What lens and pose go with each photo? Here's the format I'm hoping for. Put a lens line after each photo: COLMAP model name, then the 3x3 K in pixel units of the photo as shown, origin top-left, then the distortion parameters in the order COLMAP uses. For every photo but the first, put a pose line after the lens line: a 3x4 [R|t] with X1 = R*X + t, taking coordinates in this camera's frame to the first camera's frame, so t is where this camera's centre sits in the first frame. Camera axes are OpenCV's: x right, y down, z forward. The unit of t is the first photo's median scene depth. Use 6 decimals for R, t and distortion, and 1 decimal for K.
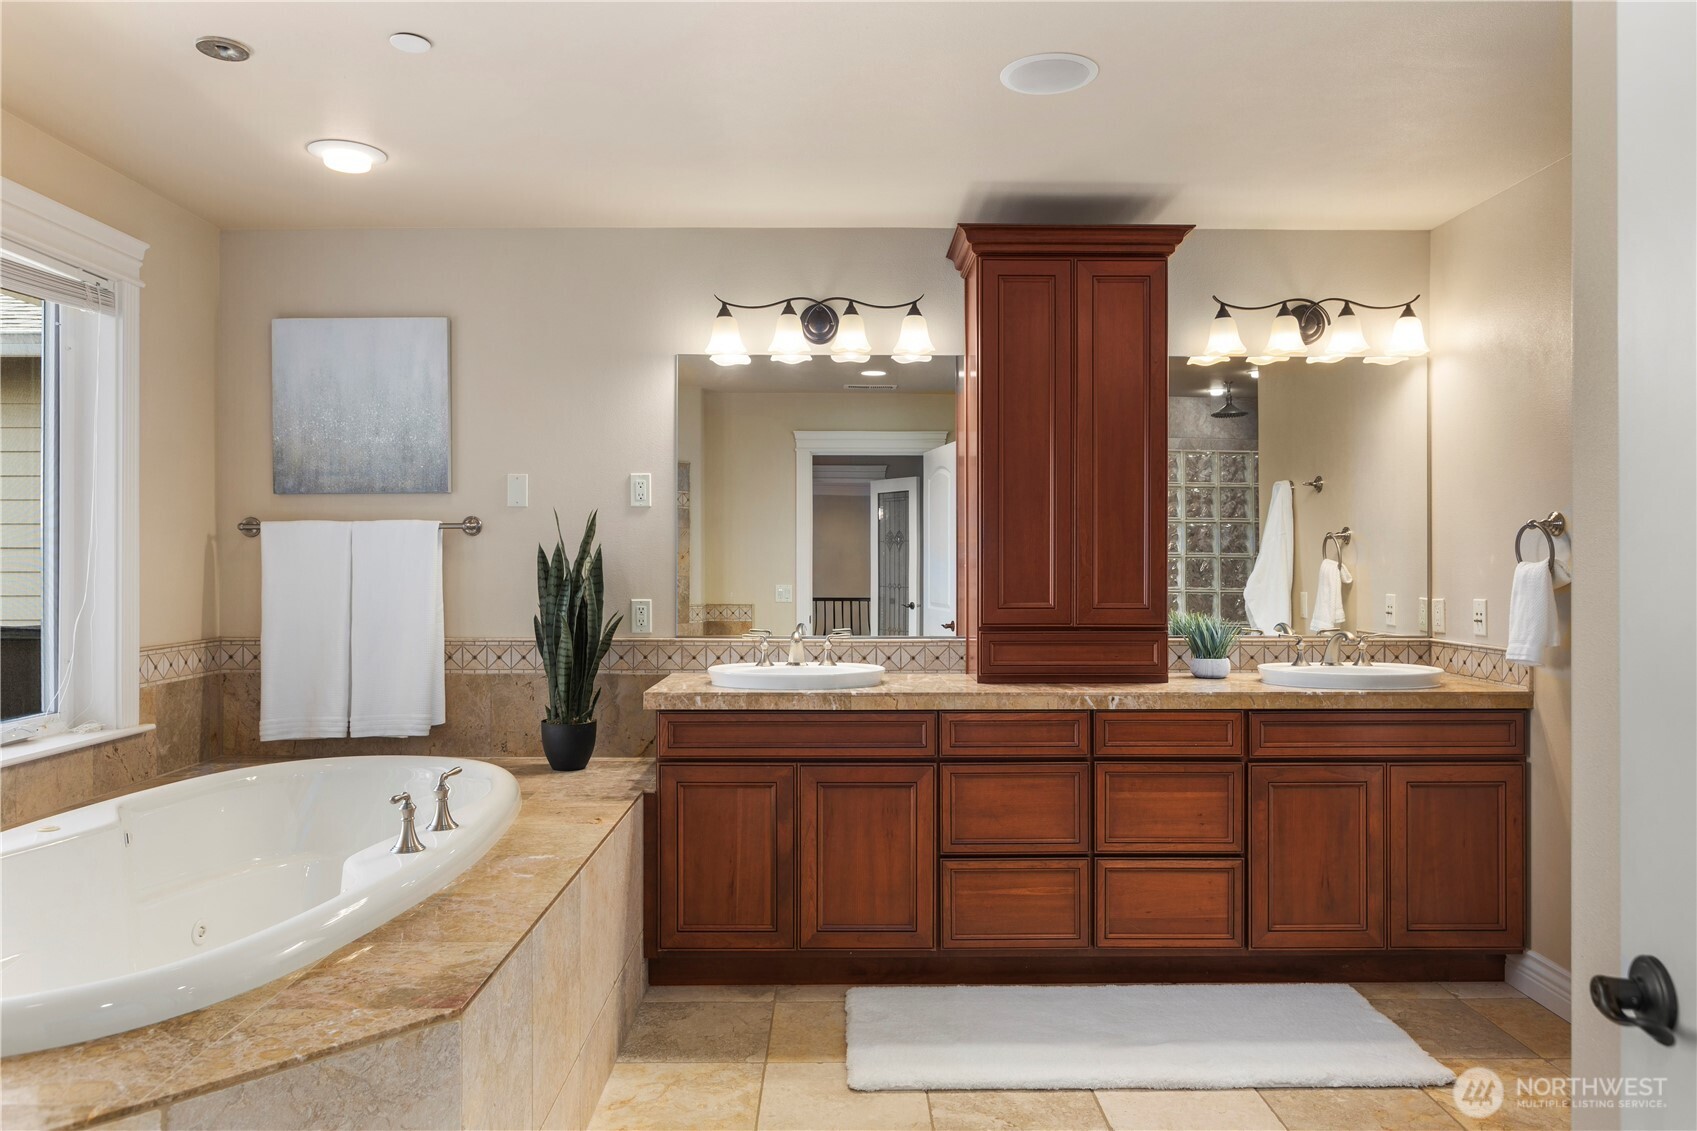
lens RADIAL K [[1175.7, 0, 846.3], [0, 1175.7, 560.4], [0, 0, 1]] dist [0.004616, 0.002846]
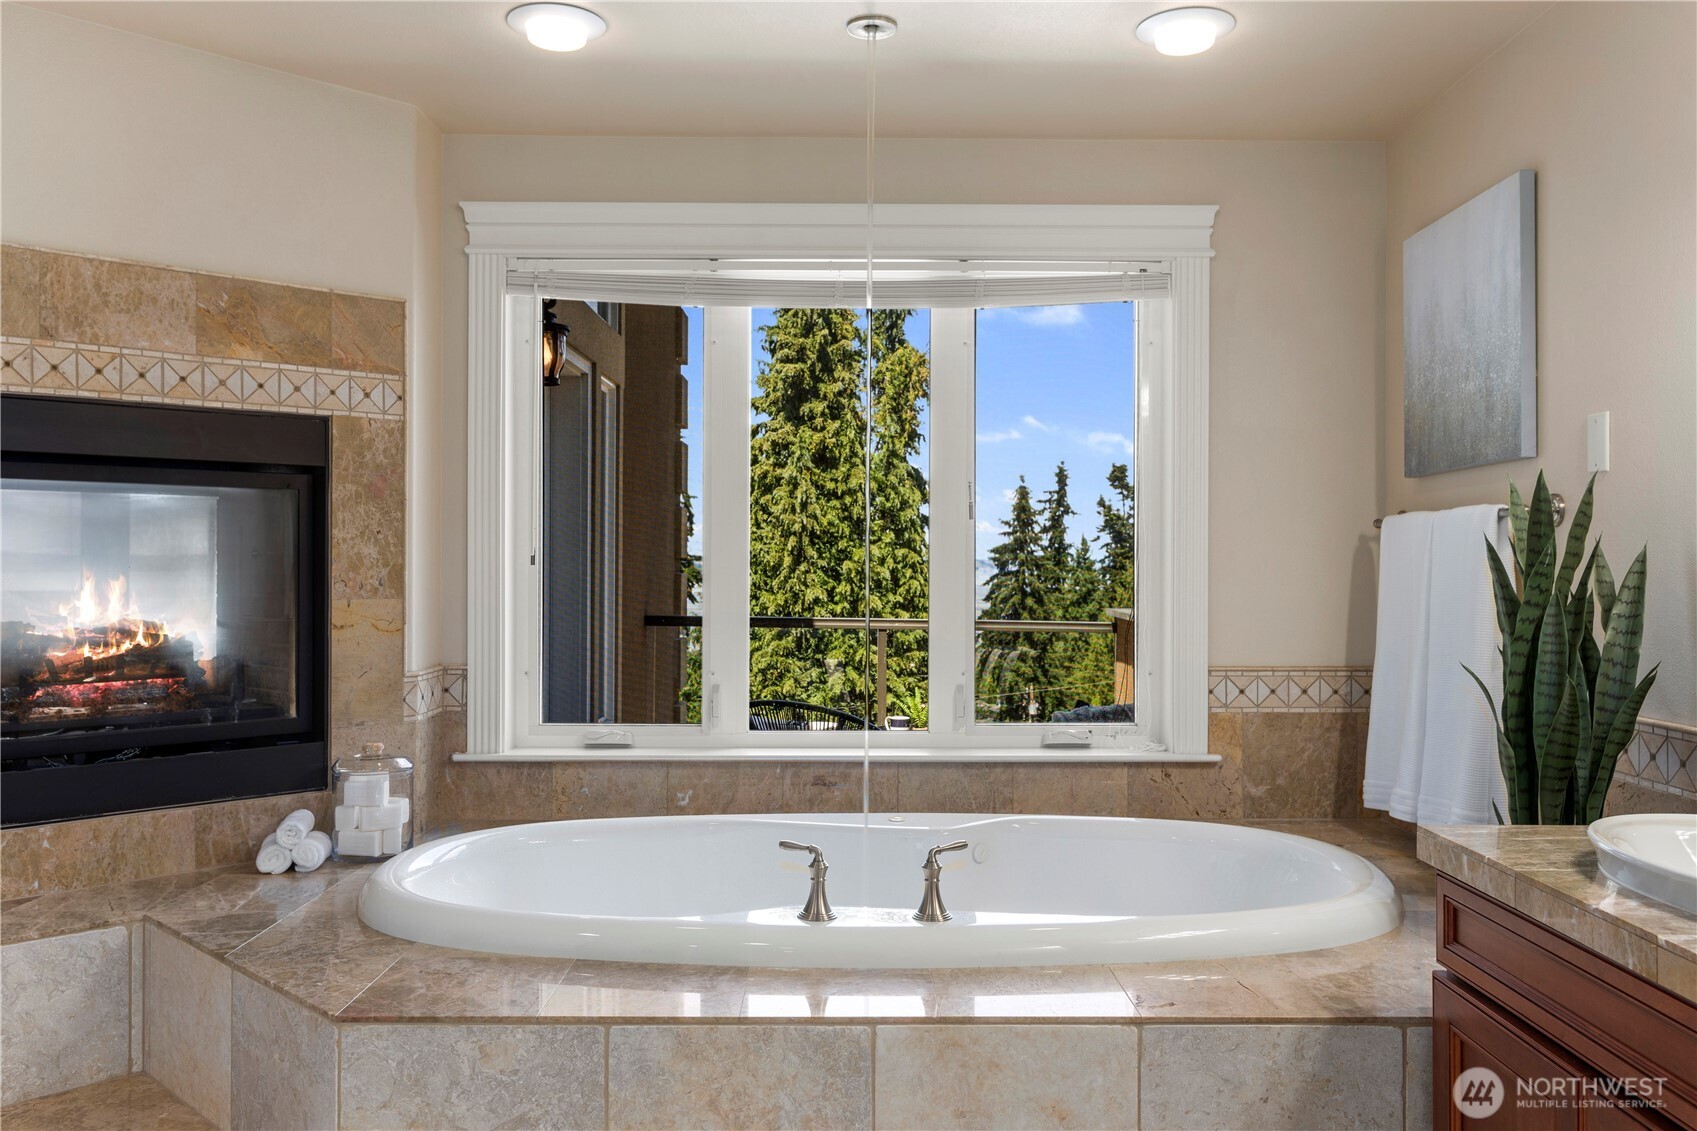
lens RADIAL K [[1354.3, 0, 848.0], [0, 1354.3, 556.3], [0, 0, 1]] dist [0.009823, -0.001533]
pose [[-0.010926, -0.006069, -0.999922, 0.557299], [-0.005053, 0.999969, -0.006014, -0.000609], [0.999928, 0.004987, -0.010957, 0.992490]]
